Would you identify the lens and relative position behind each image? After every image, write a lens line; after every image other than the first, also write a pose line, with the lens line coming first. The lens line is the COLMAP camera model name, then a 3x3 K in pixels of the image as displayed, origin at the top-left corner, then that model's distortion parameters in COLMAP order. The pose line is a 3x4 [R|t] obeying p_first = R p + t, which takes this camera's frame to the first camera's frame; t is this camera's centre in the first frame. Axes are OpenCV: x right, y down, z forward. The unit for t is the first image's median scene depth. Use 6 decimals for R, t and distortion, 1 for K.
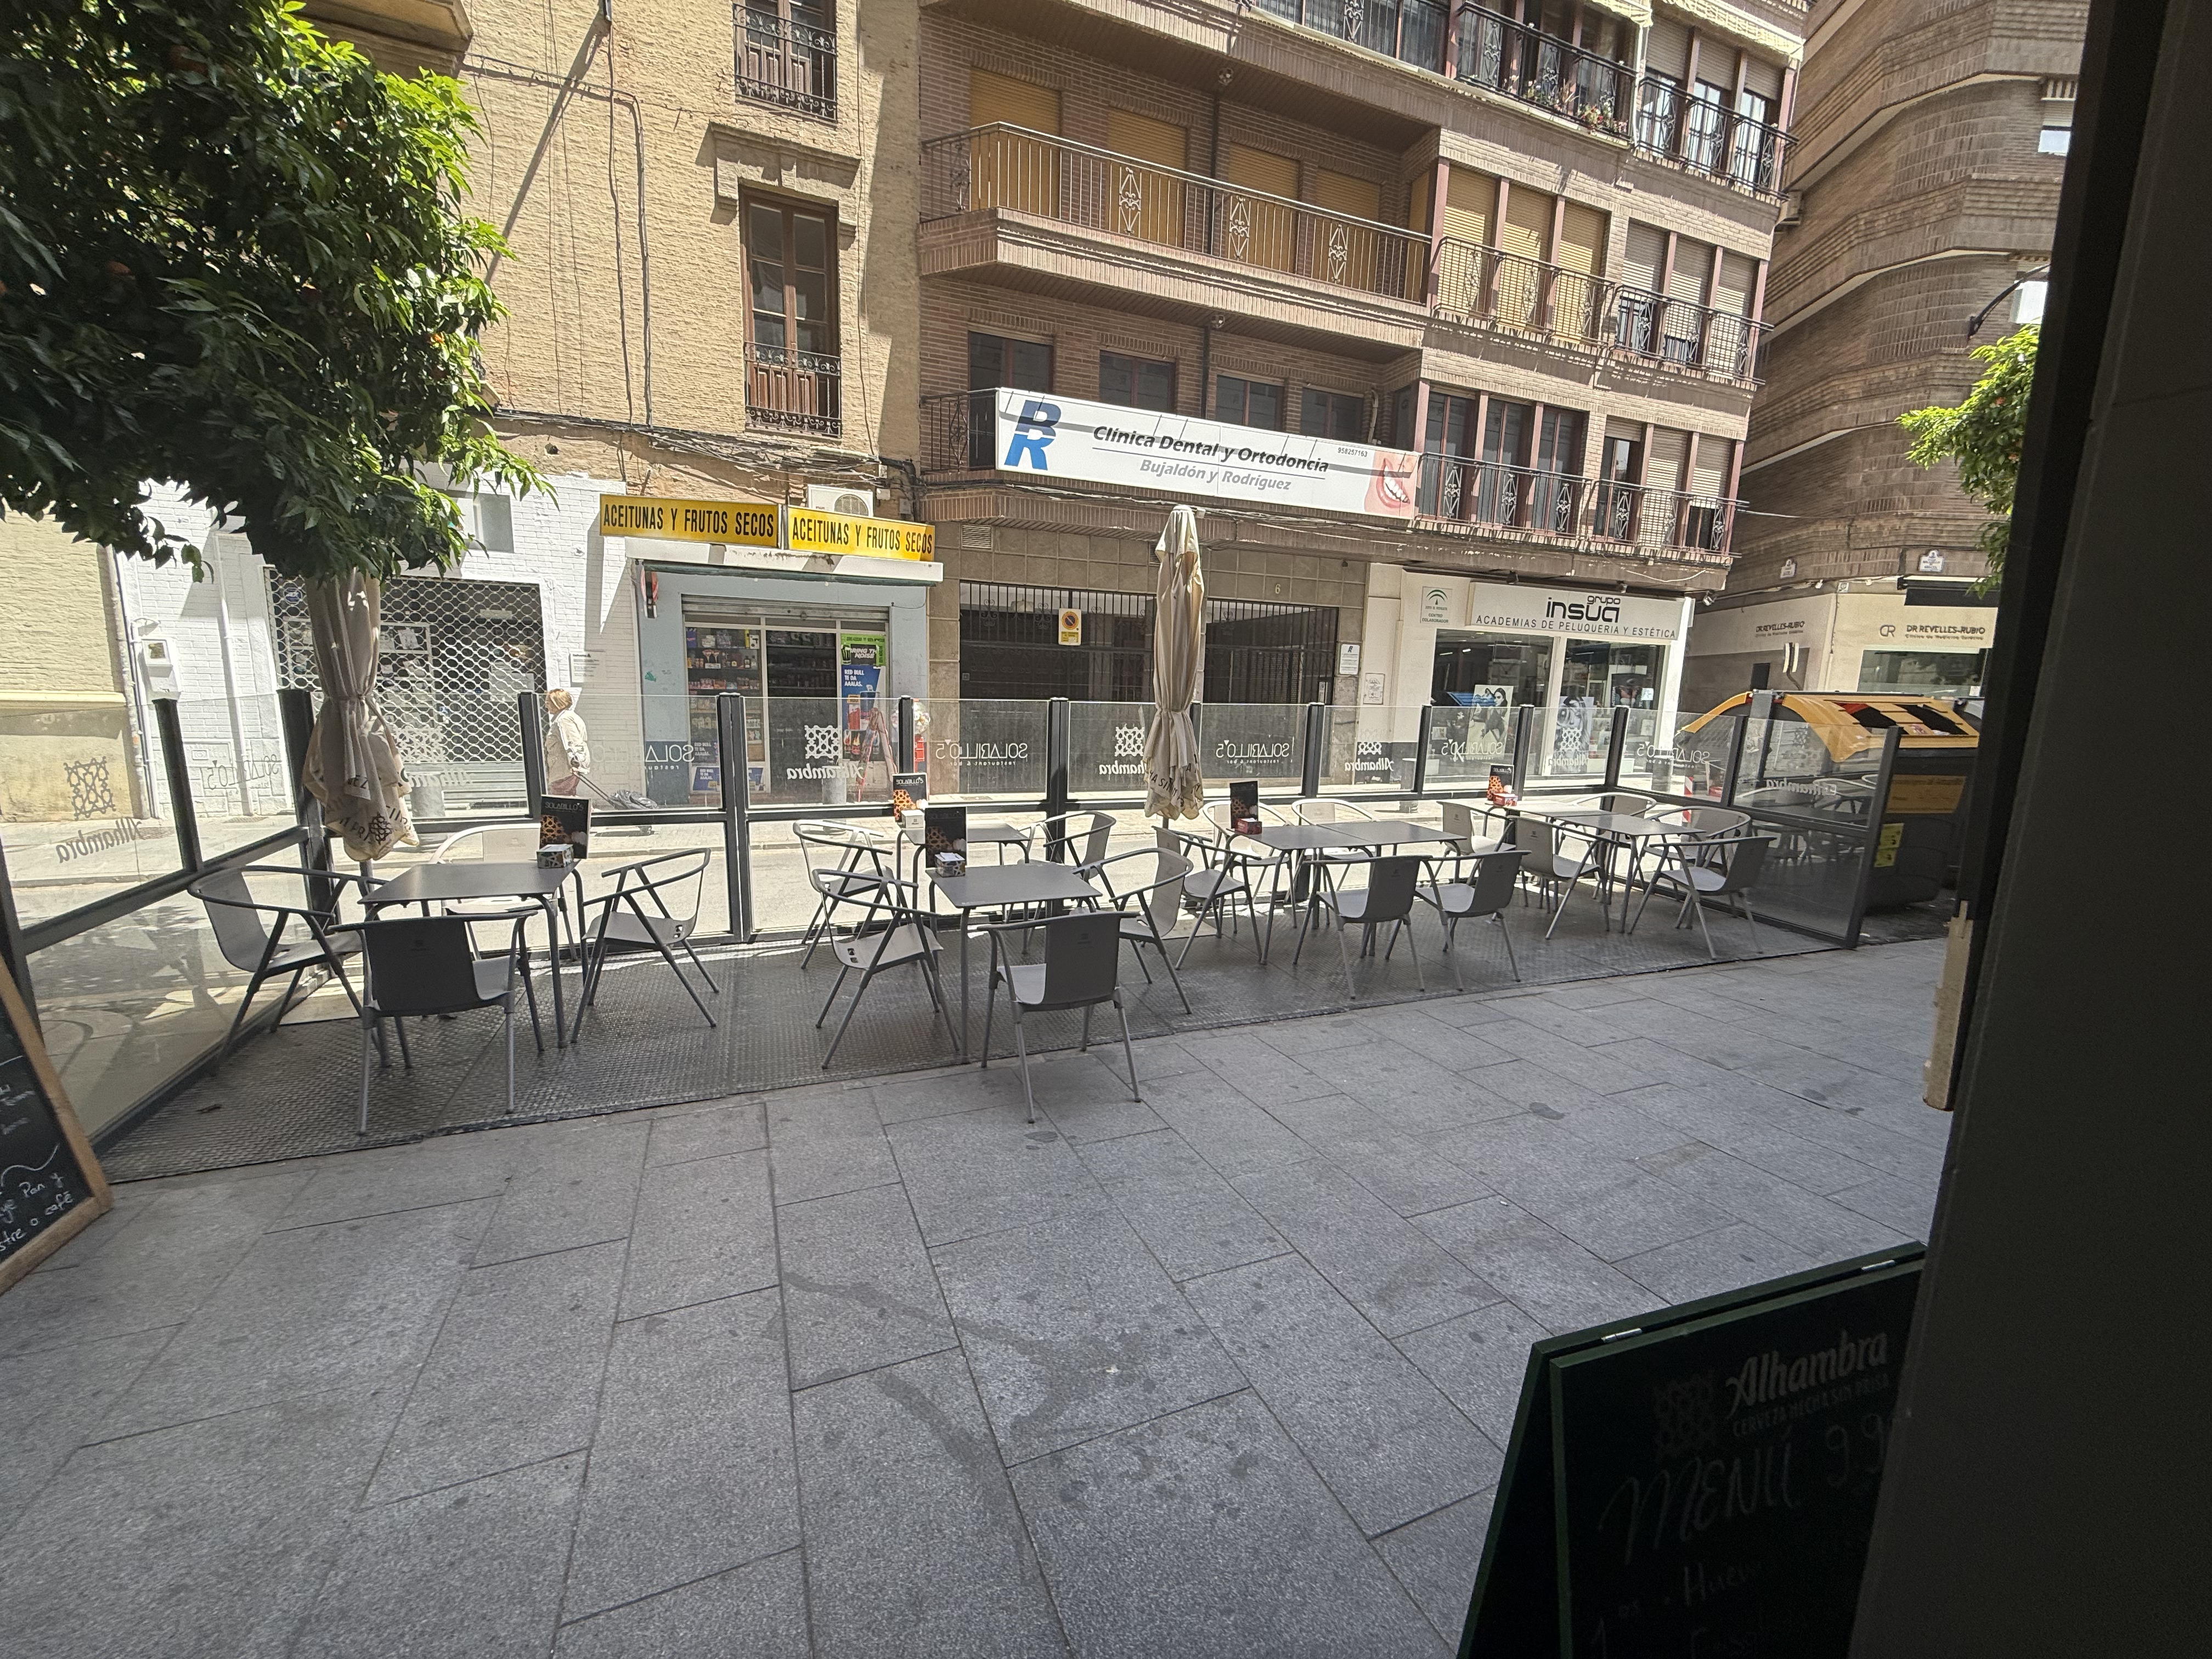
lens RADIAL K [[877.1, 0, 1095.4], [0, 877.1, 829.7], [0, 0, 1]] dist [0.000284, -0.000294]
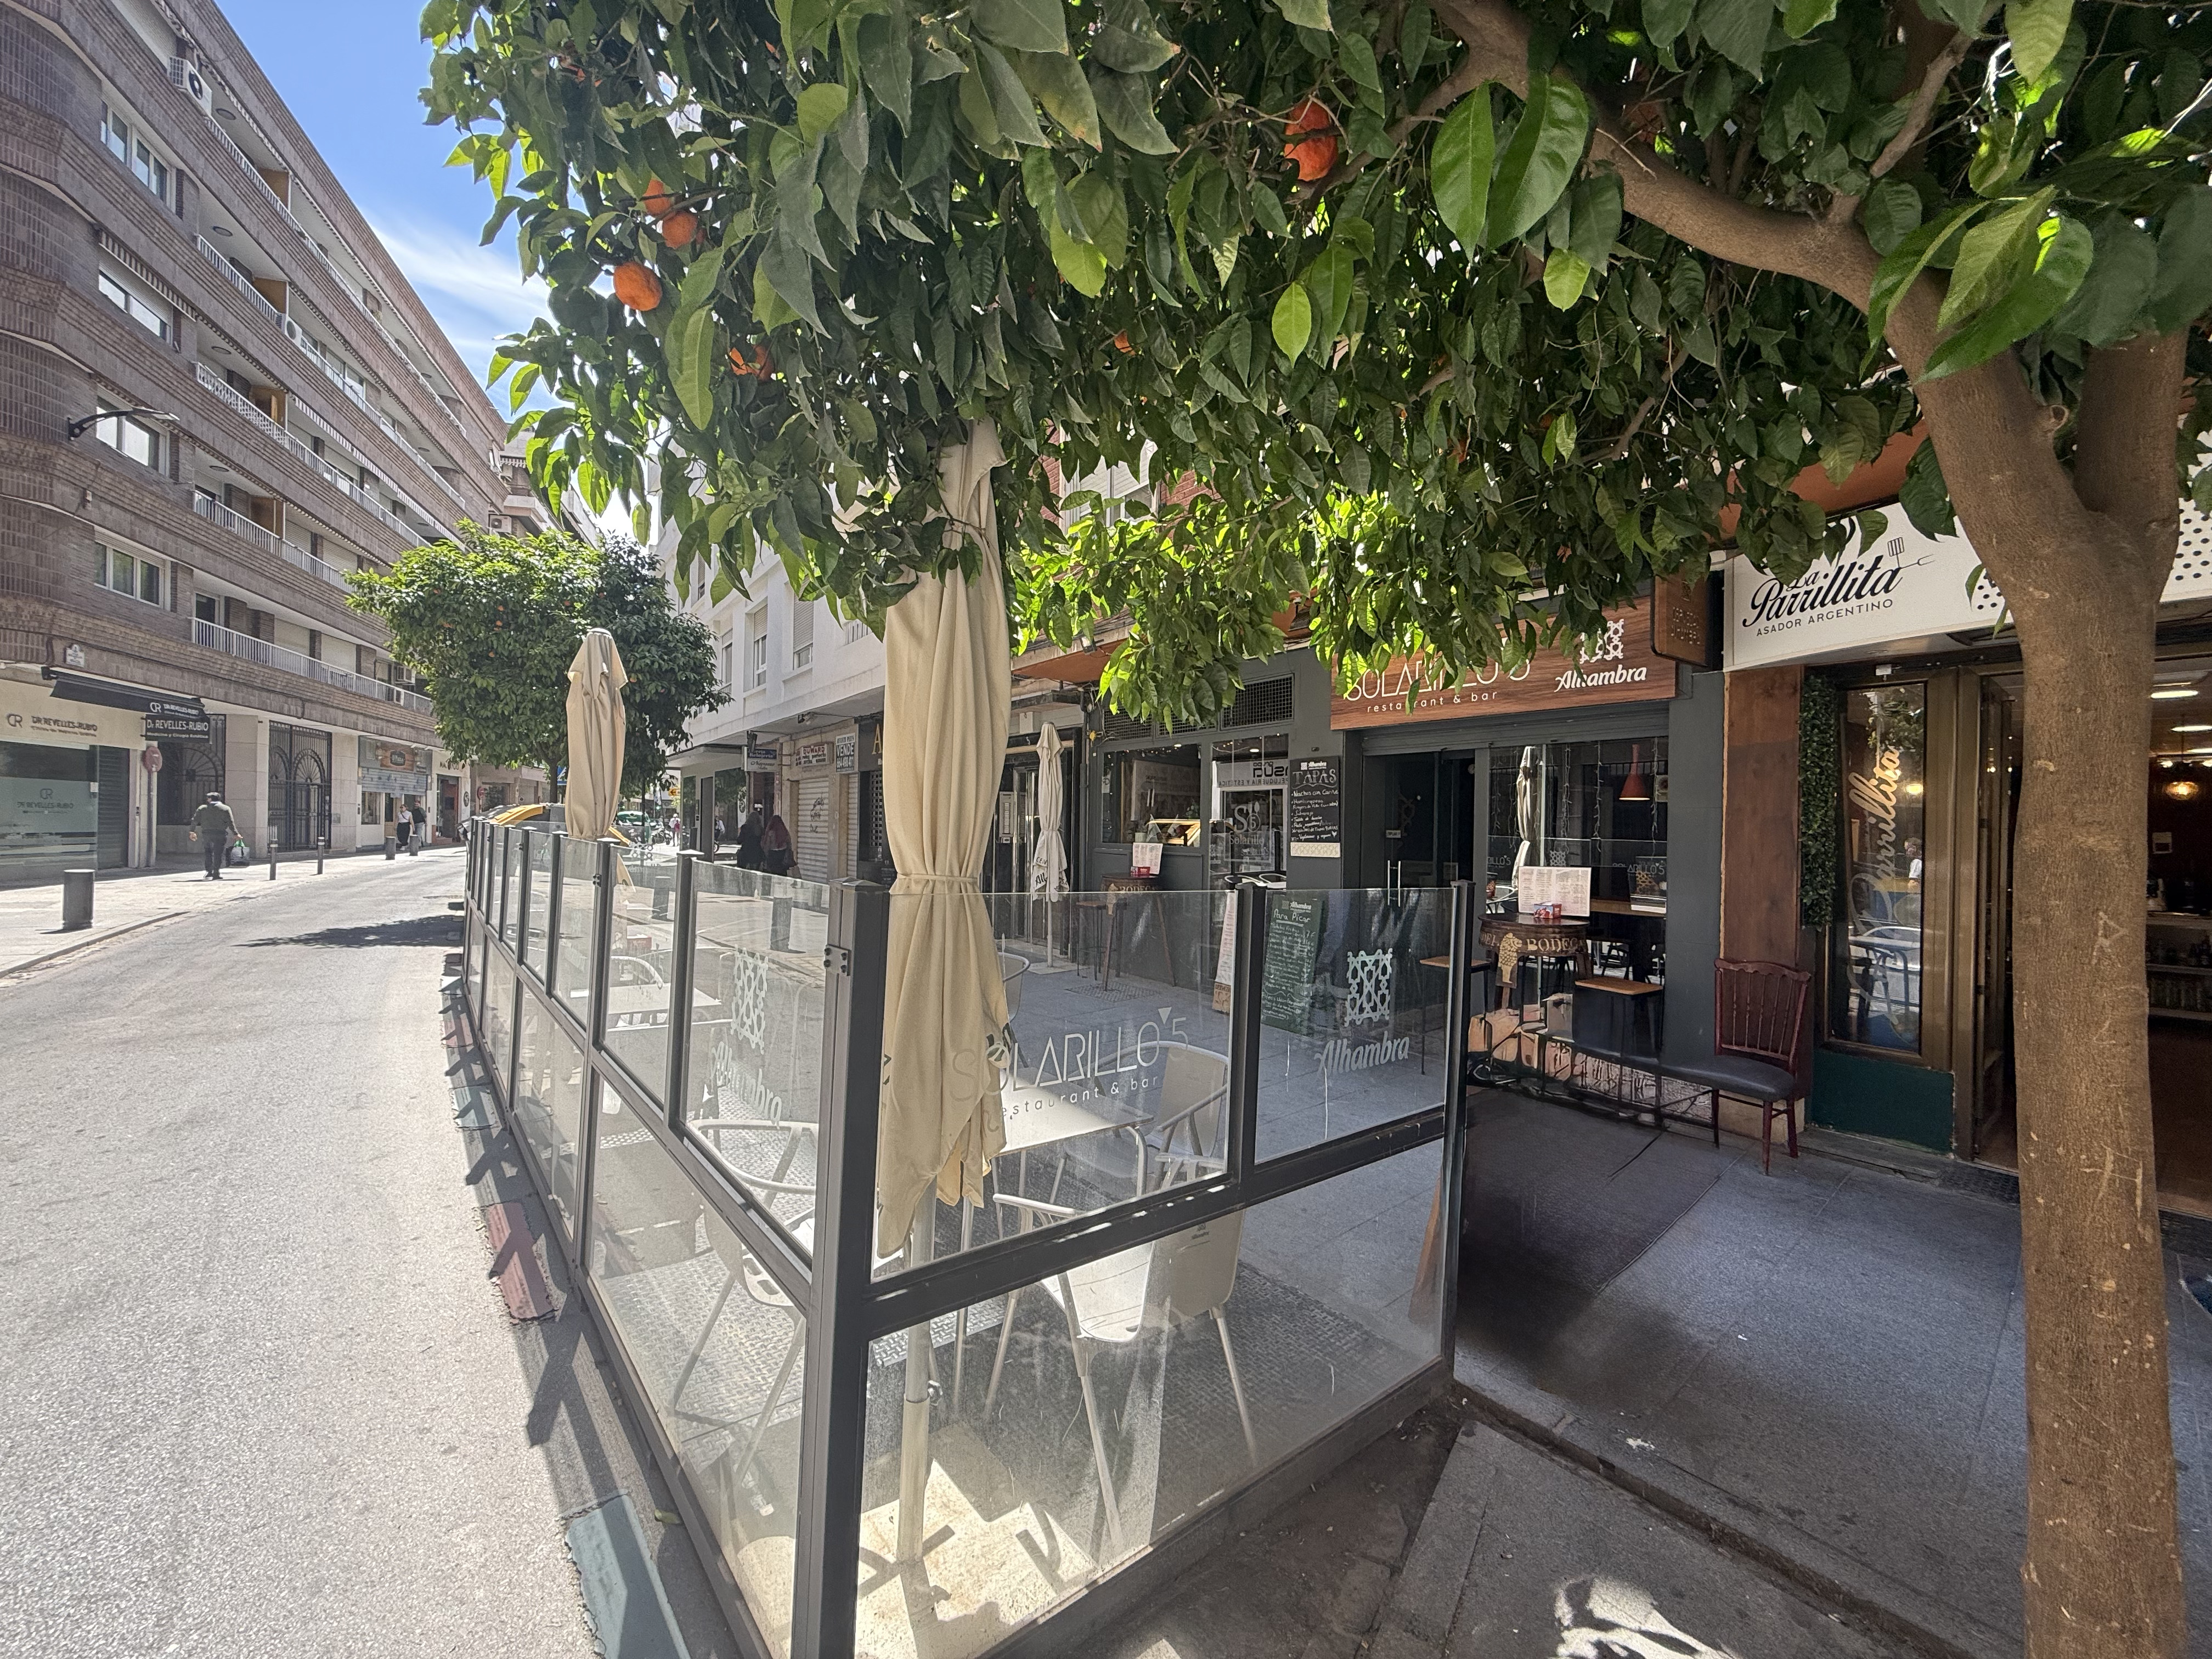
lens RADIAL K [[877.1, 0, 1096.1], [0, 877.1, 828.3], [0, 0, 1]] dist [0.000284, -0.000294]
pose [[-0.308950, -0.034235, 0.950462, -0.520717], [0.126406, 0.989008, 0.076712, -0.079583], [-0.942641, 0.143845, -0.301227, 0.415648]]
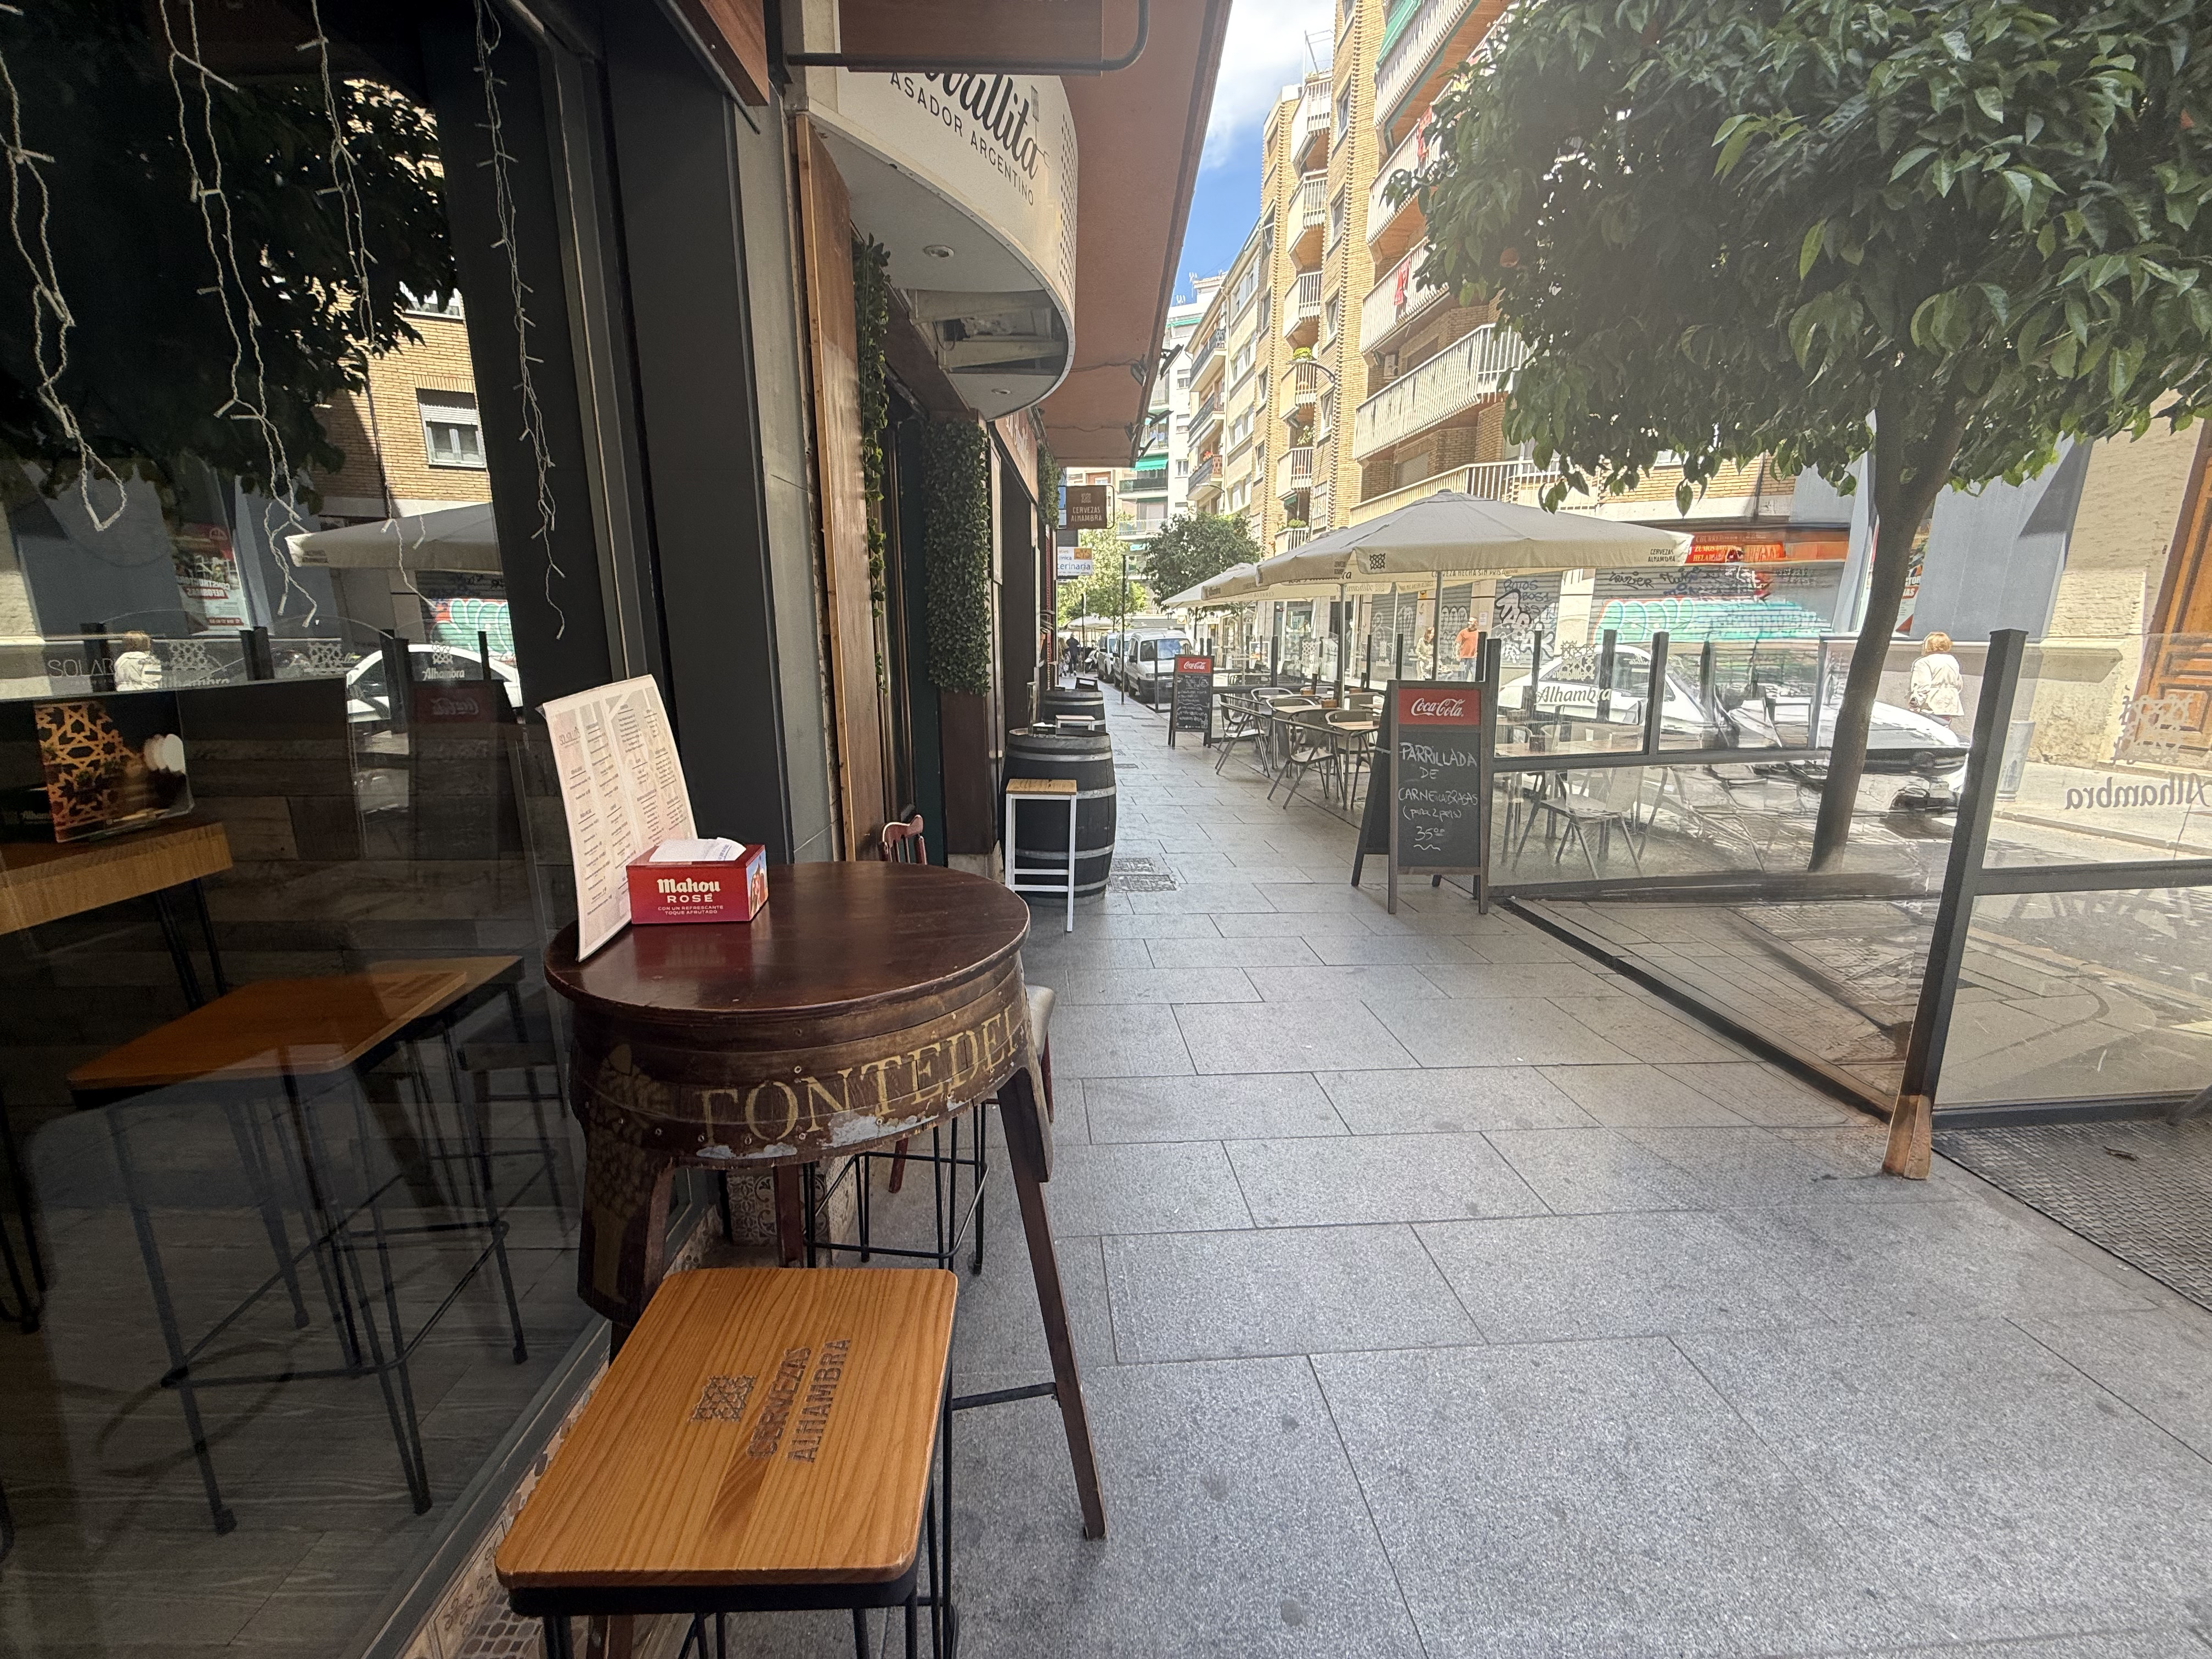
lens RADIAL K [[877.1, 0, 1092.2], [0, 877.1, 827.9], [0, 0, 1]] dist [0.000284, -0.000294]
pose [[-0.306569, 0.189491, -0.932796, -0.019376], [-0.158937, 0.956035, 0.246448, -0.001451], [0.938485, 0.223809, -0.262973, 0.089636]]
